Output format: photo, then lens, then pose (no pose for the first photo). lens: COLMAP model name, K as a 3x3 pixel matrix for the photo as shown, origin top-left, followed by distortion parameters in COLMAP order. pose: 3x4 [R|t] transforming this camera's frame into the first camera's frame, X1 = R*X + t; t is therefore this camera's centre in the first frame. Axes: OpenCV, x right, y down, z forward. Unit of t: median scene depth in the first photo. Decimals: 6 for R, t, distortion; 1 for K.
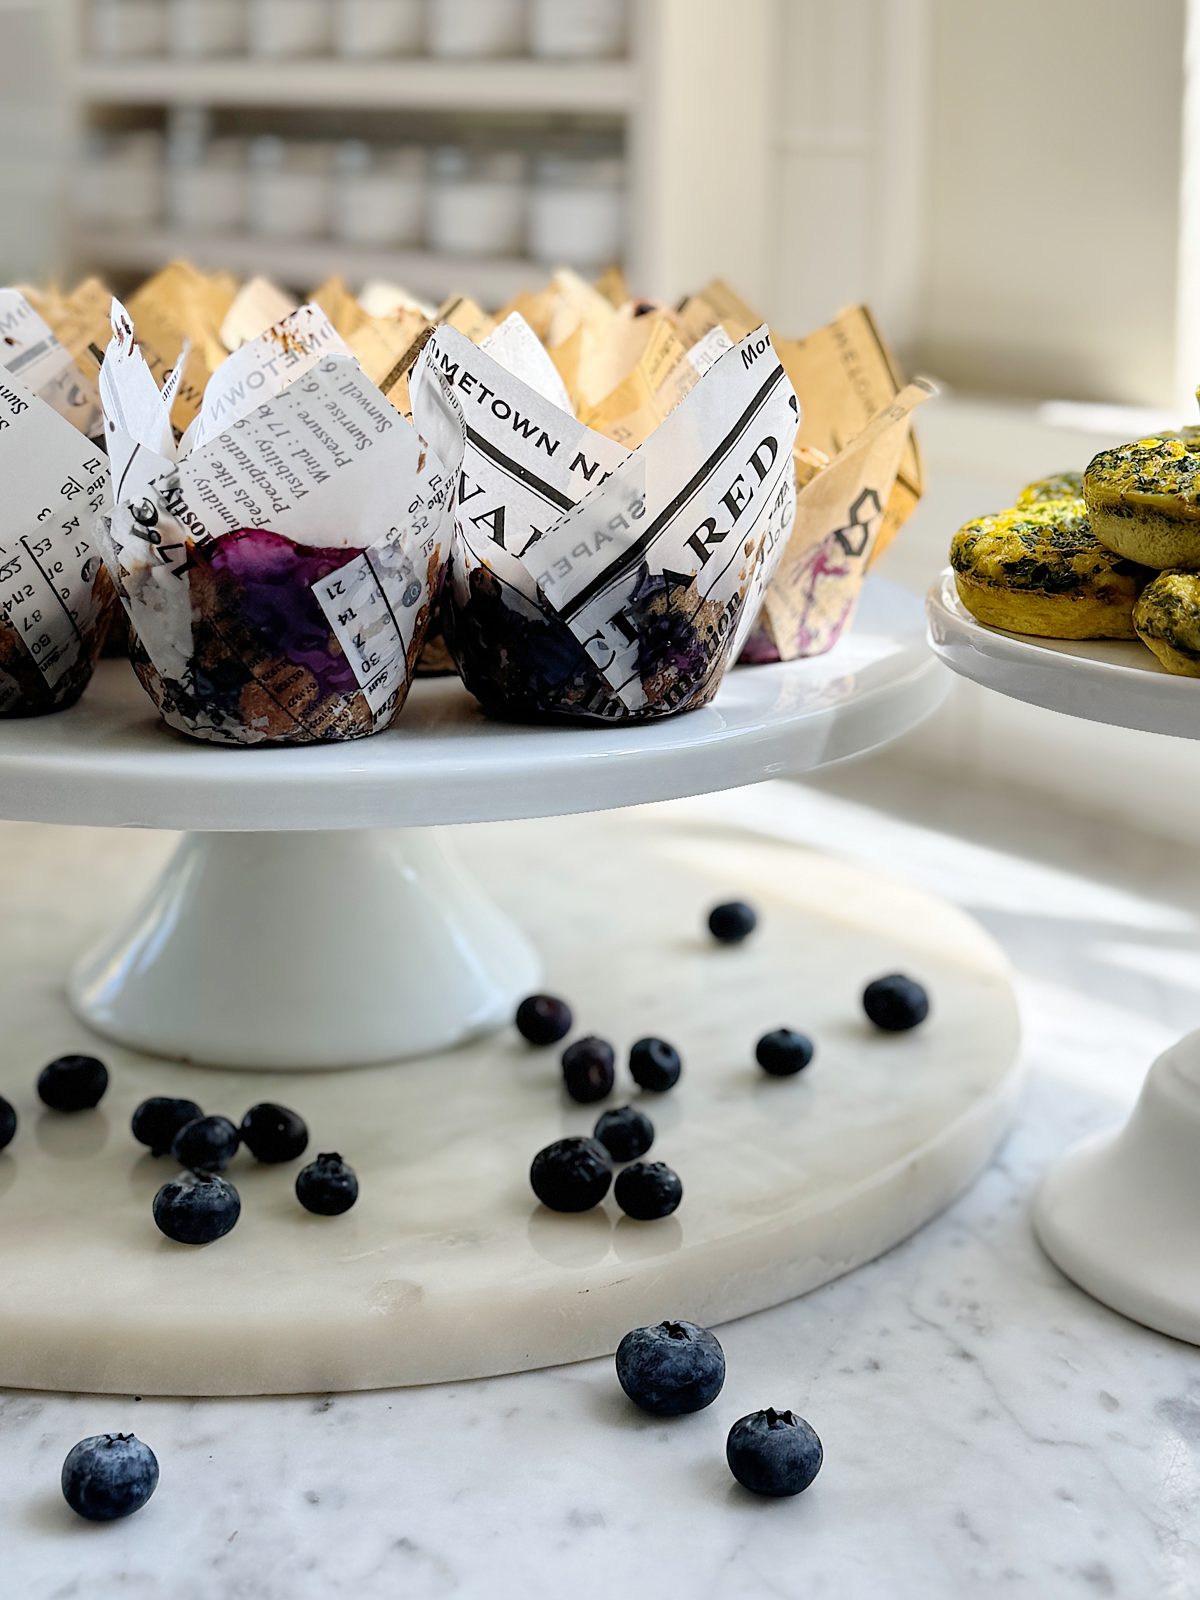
lens RADIAL K [[2022.9, 0, 600.0], [0, 2022.9, 800.0], [0, 0, 1]] dist [0.078010, 0.061622]
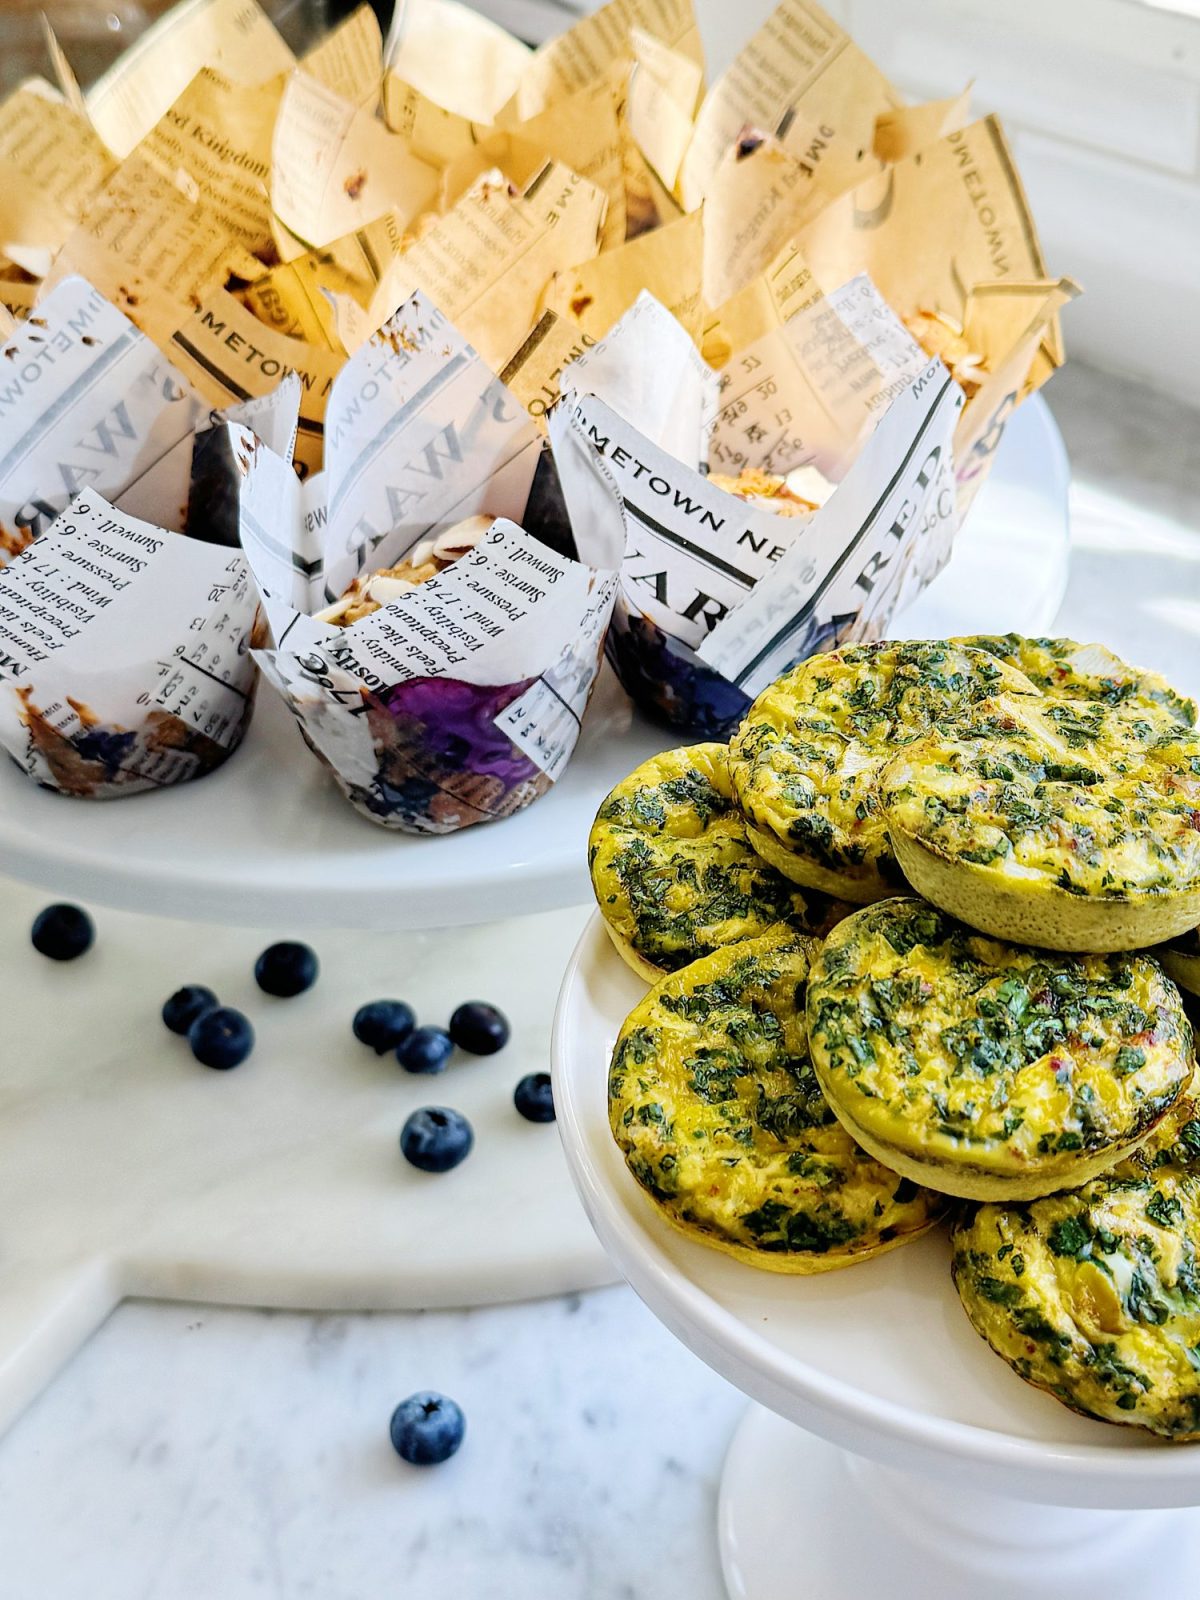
lens RADIAL K [[1710.7, 0, 600.0], [0, 1710.7, 800.0], [0, 0, 1]] dist [0.071256, -0.006644]
pose [[0.995287, -0.096788, 0.006064, -0.097117], [0.082295, 0.876029, 0.475185, -0.453037], [-0.051305, -0.472446, 0.879865, 0.238468]]
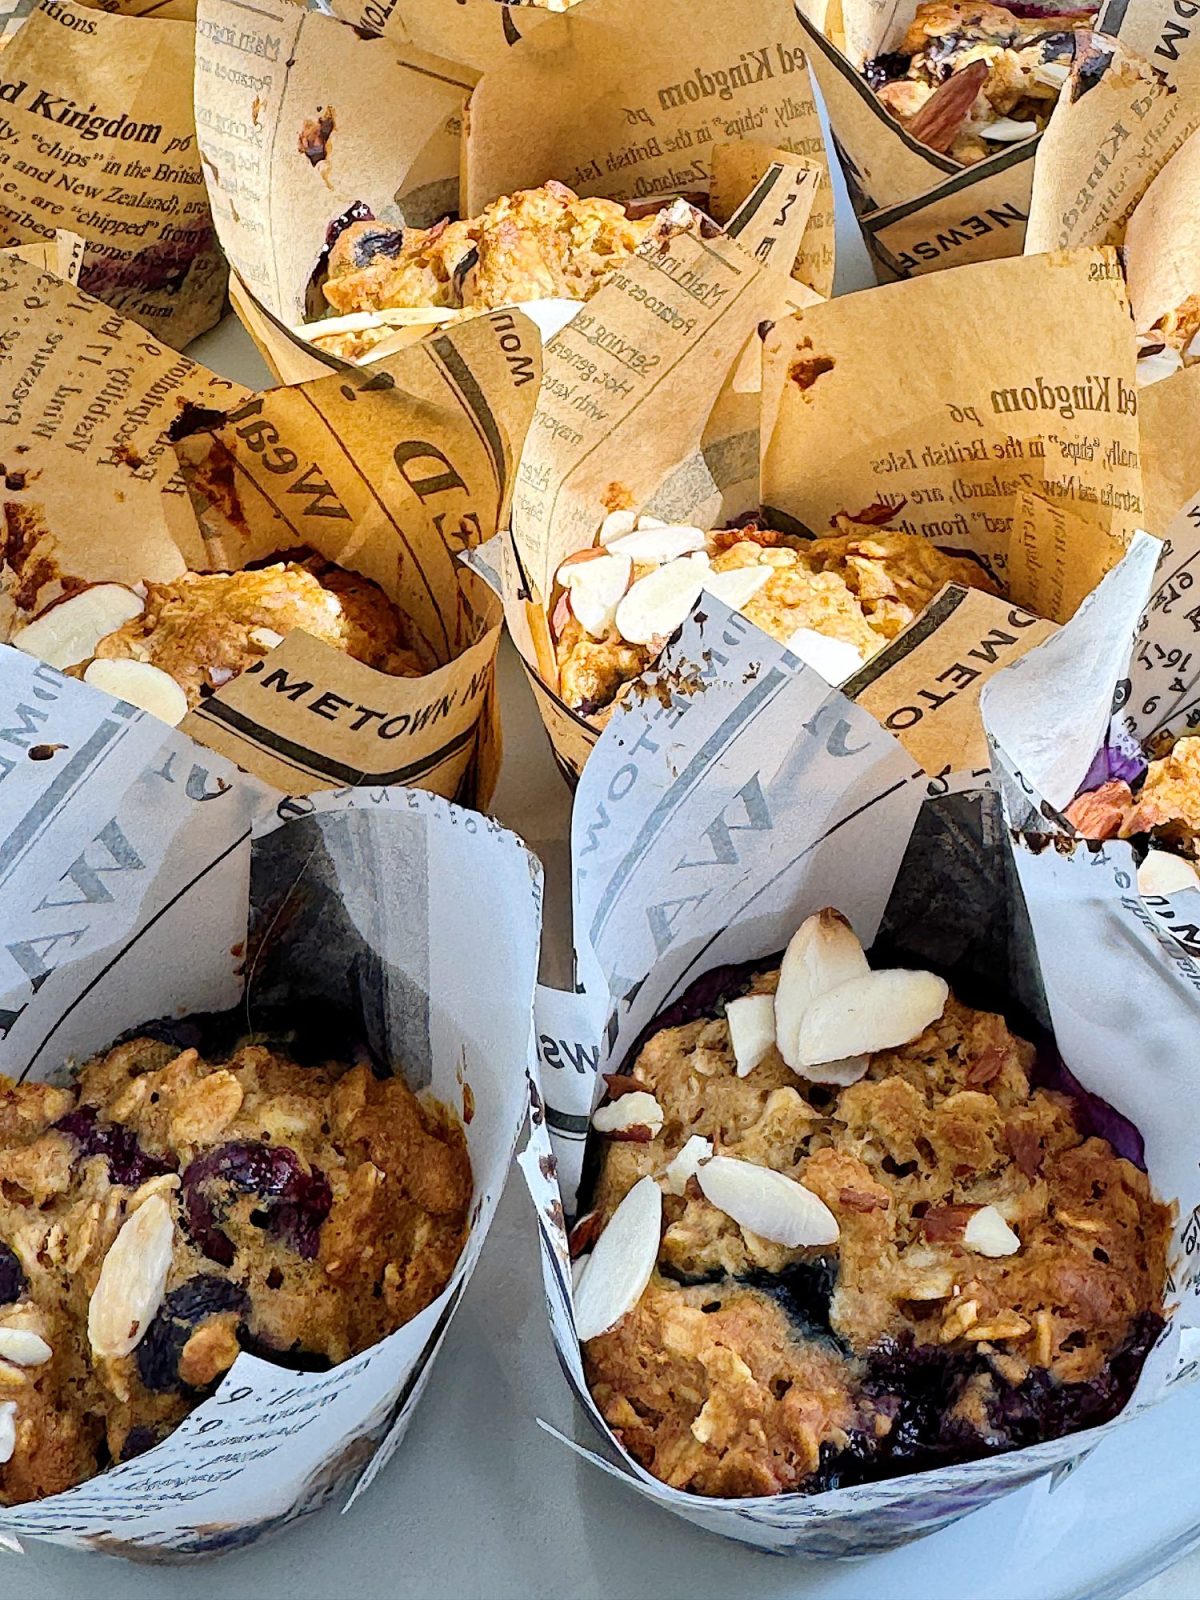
lens RADIAL K [[1801.9, 0, 510.5], [0, 1801.9, 570.9], [0, 0, 1]] dist [0.009620, 0.009380]
pose [[0.961292, -0.259723, 0.091982, -0.245182], [0.148296, 0.769065, 0.621730, -0.569224], [-0.232218, -0.584024, 0.777812, 0.782965]]
